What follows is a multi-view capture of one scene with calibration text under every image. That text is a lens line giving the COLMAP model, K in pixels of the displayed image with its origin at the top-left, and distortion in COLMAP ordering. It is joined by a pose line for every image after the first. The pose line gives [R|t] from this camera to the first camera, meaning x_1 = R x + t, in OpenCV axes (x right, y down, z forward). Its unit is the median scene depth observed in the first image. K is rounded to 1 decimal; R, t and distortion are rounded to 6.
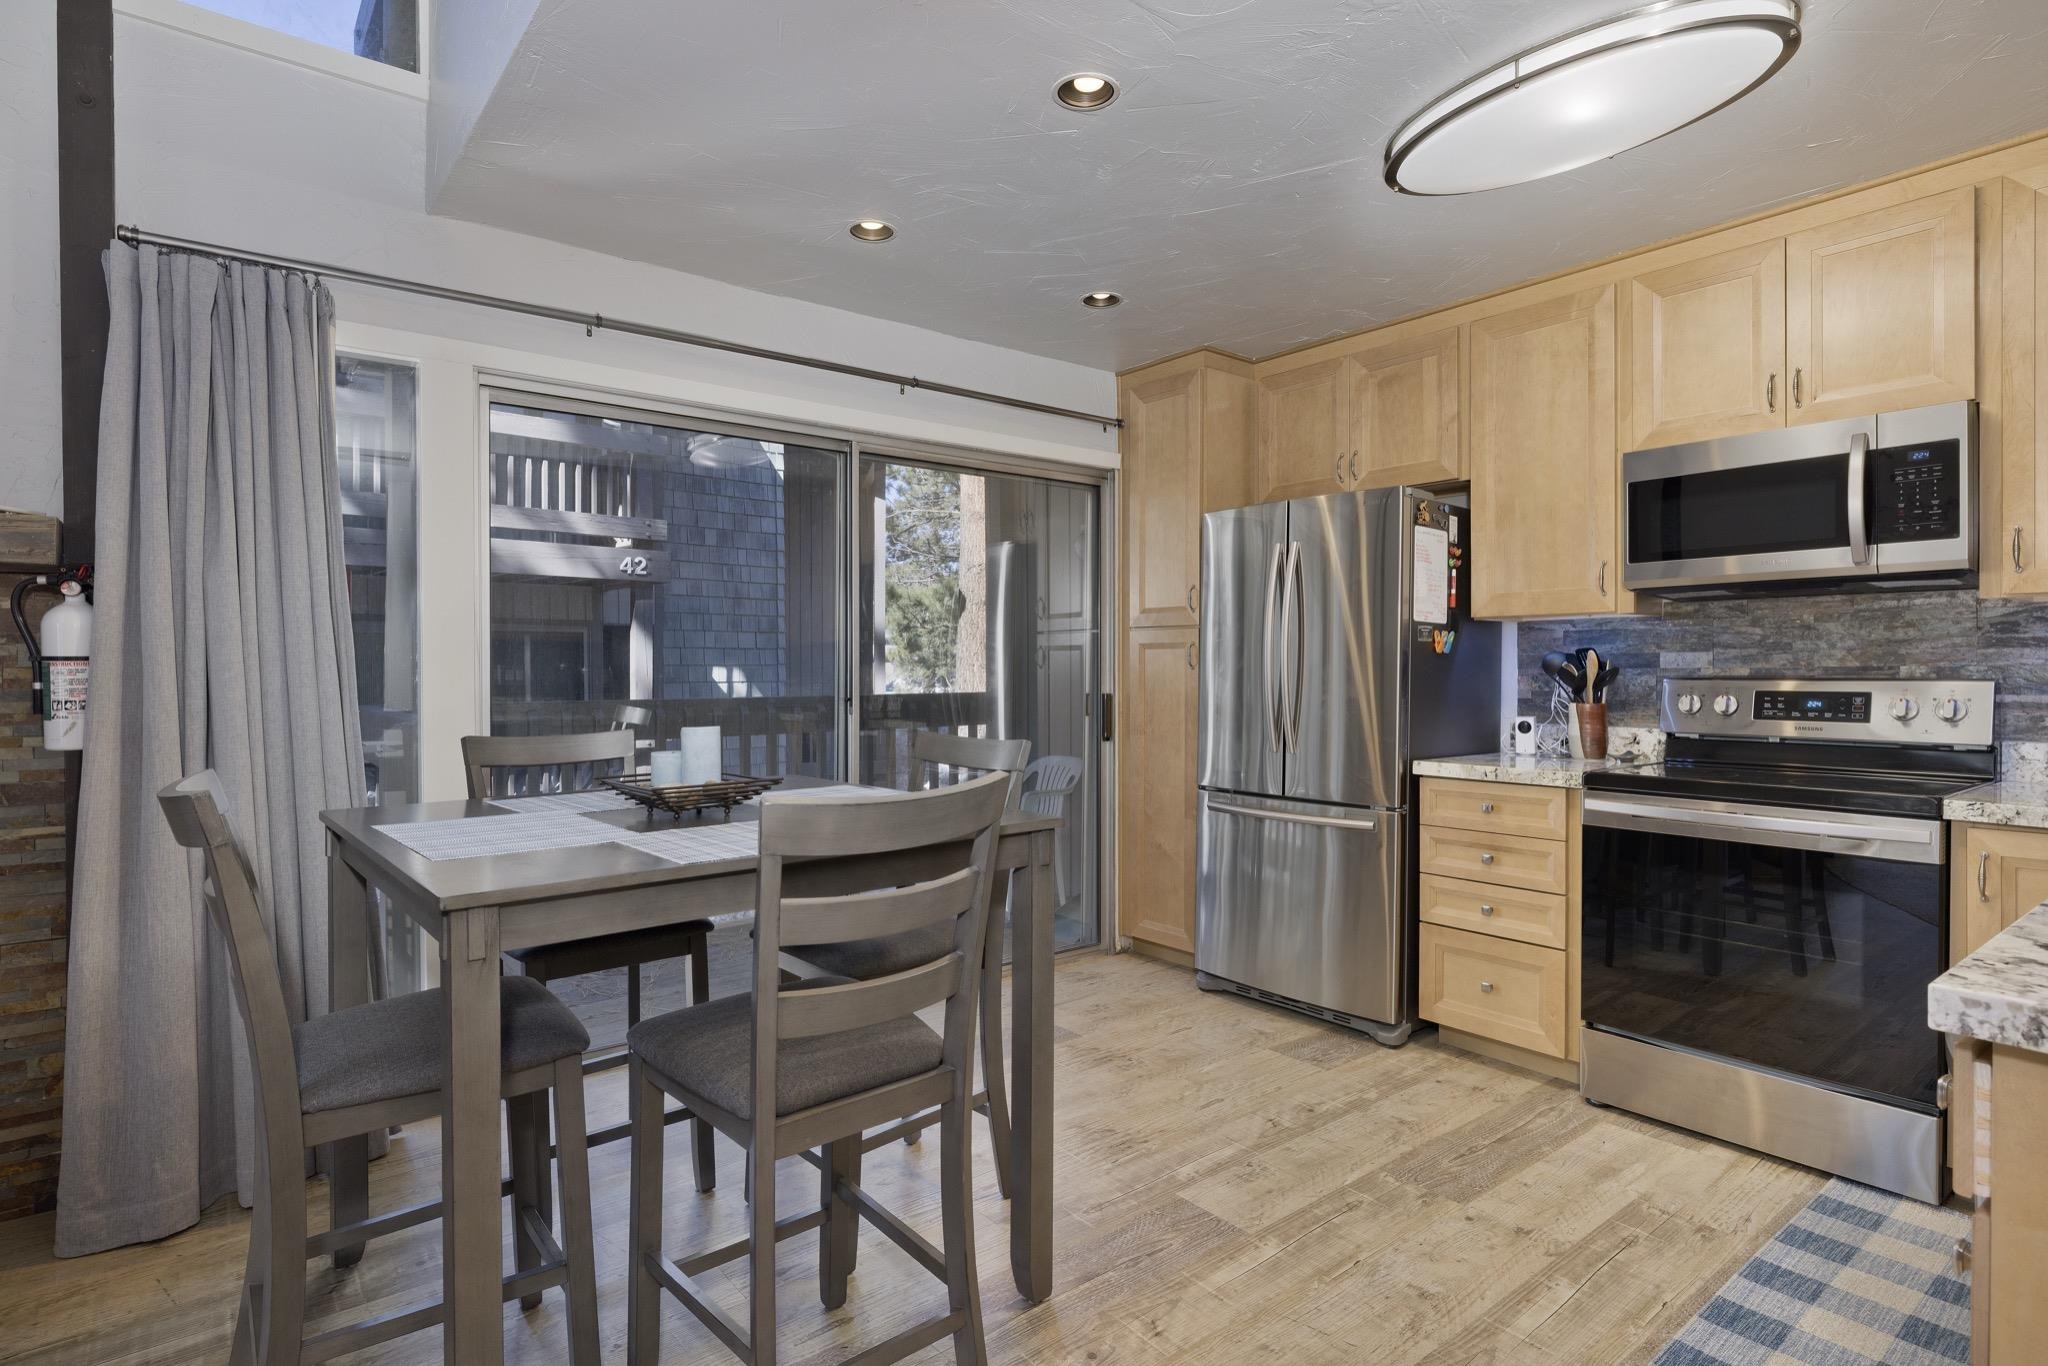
lens RADIAL K [[1054.9, 0, 1024.0], [0, 1054.9, 683.0], [0, 0, 1]] dist [-0.000363, 0.000840]
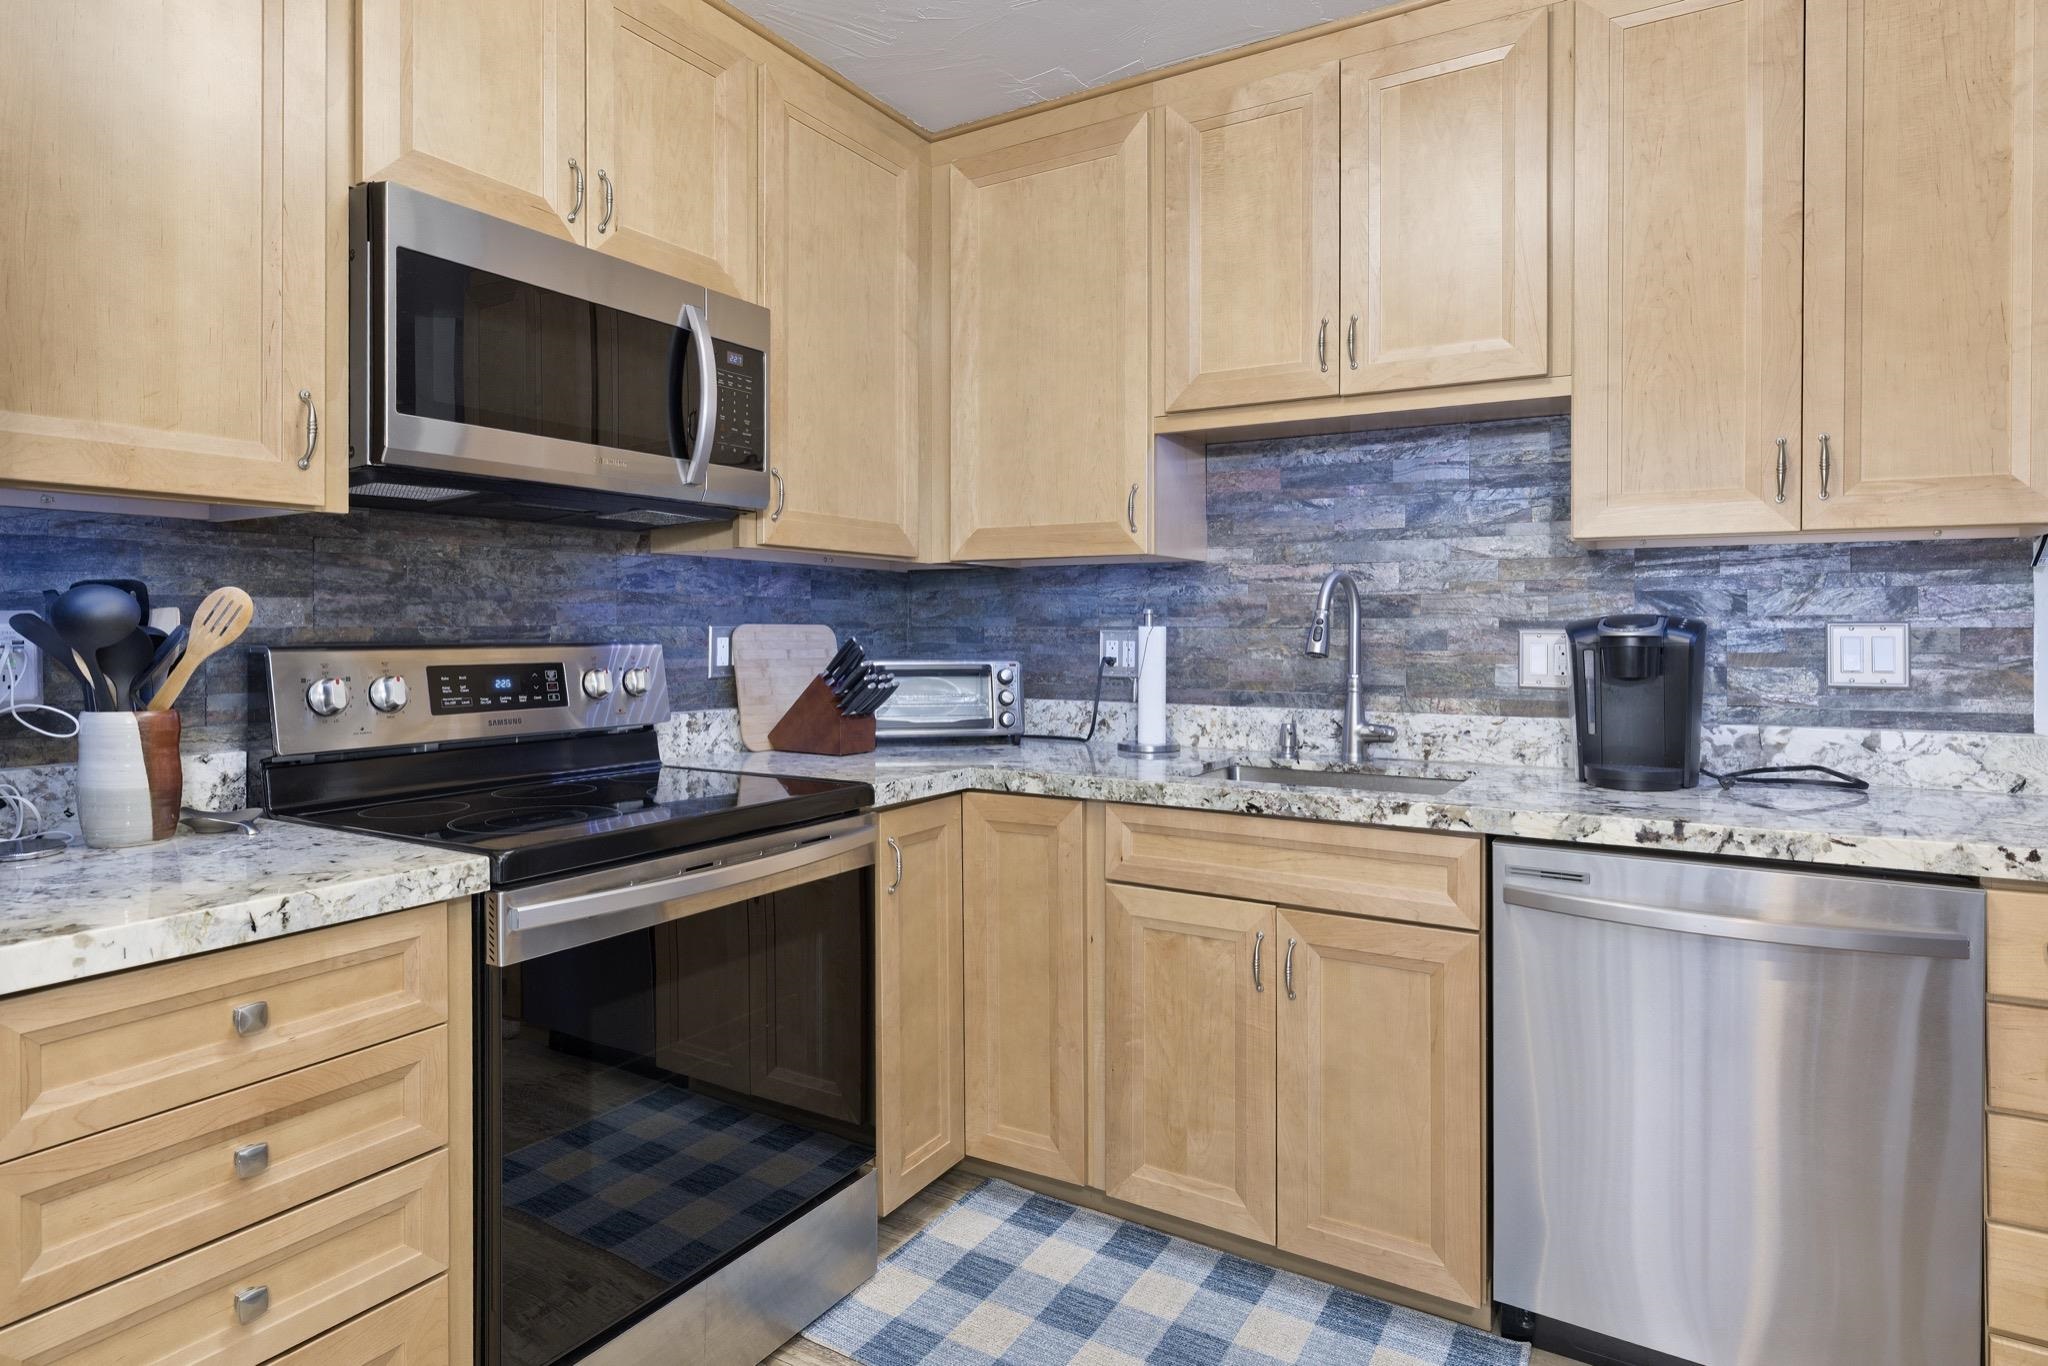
lens RADIAL K [[1118.3, 0, 1021.8], [0, 1118.3, 626.6], [0, 0, 1]] dist [0.007954, 0.000811]
pose [[-0.344445, 0.003915, 0.938798, -0.007052], [0.011819, 0.999930, 0.000167, -0.009564], [-0.938732, 0.011153, -0.344467, 0.779641]]
